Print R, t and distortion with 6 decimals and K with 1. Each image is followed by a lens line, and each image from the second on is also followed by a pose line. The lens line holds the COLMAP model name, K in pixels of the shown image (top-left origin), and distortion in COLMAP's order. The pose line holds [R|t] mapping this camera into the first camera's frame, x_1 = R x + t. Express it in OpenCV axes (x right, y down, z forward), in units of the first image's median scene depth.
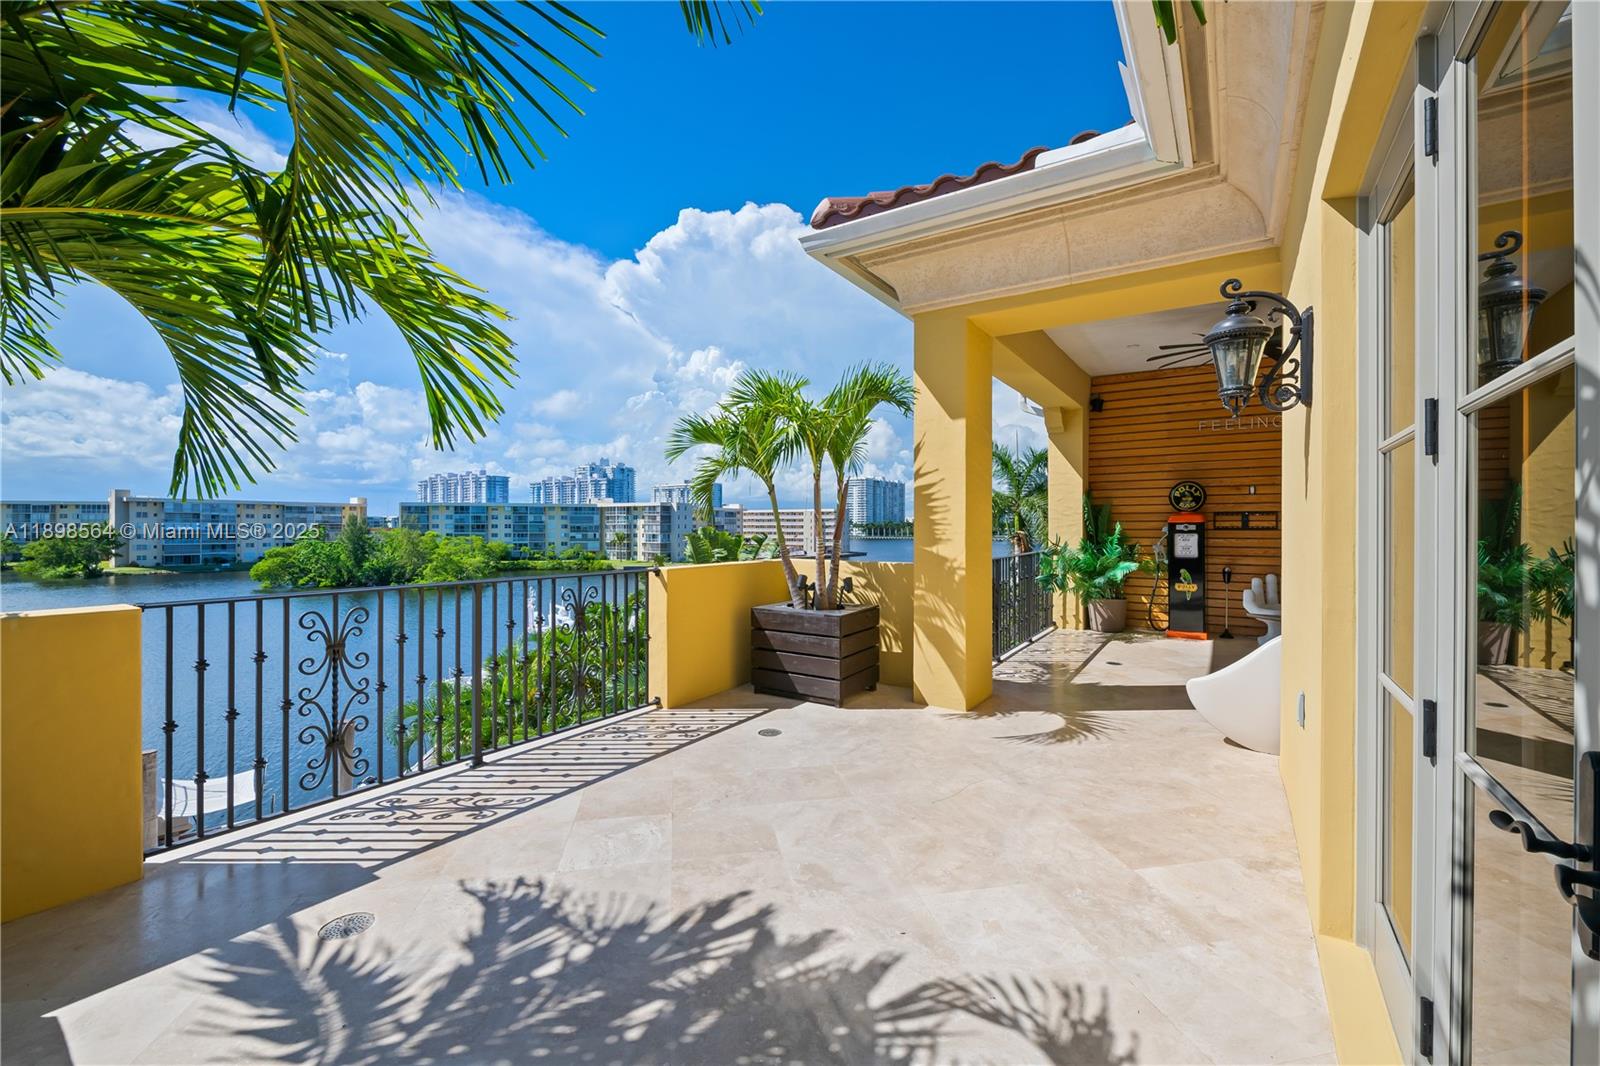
lens RADIAL K [[629.3, 0, 800.0], [0, 629.3, 533.0], [0, 0, 1]] dist [-0.000500, -0.000231]
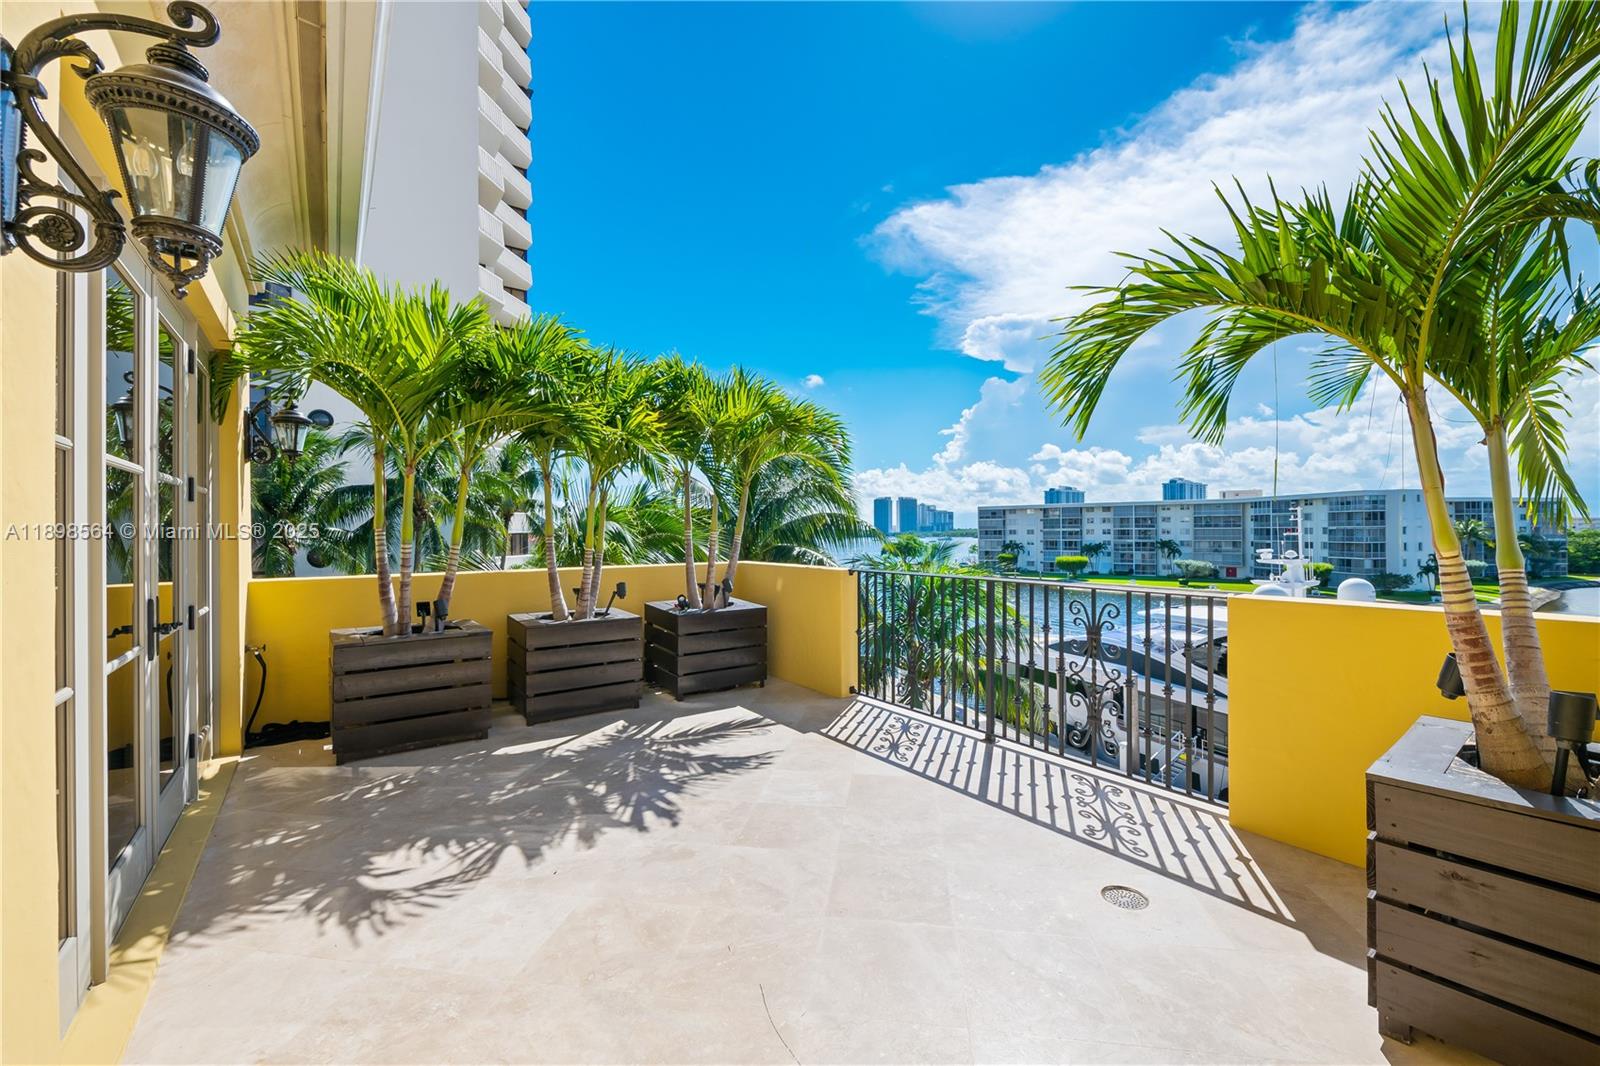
lens RADIAL K [[629.3, 0, 800.0], [0, 629.3, 533.0], [0, 0, 1]] dist [-0.000500, -0.000231]
pose [[-0.322360, 0.004466, -0.946607, 0.163037], [-0.002416, 0.999982, 0.005541, -0.000314], [0.946614, 0.004073, -0.322343, 0.267018]]
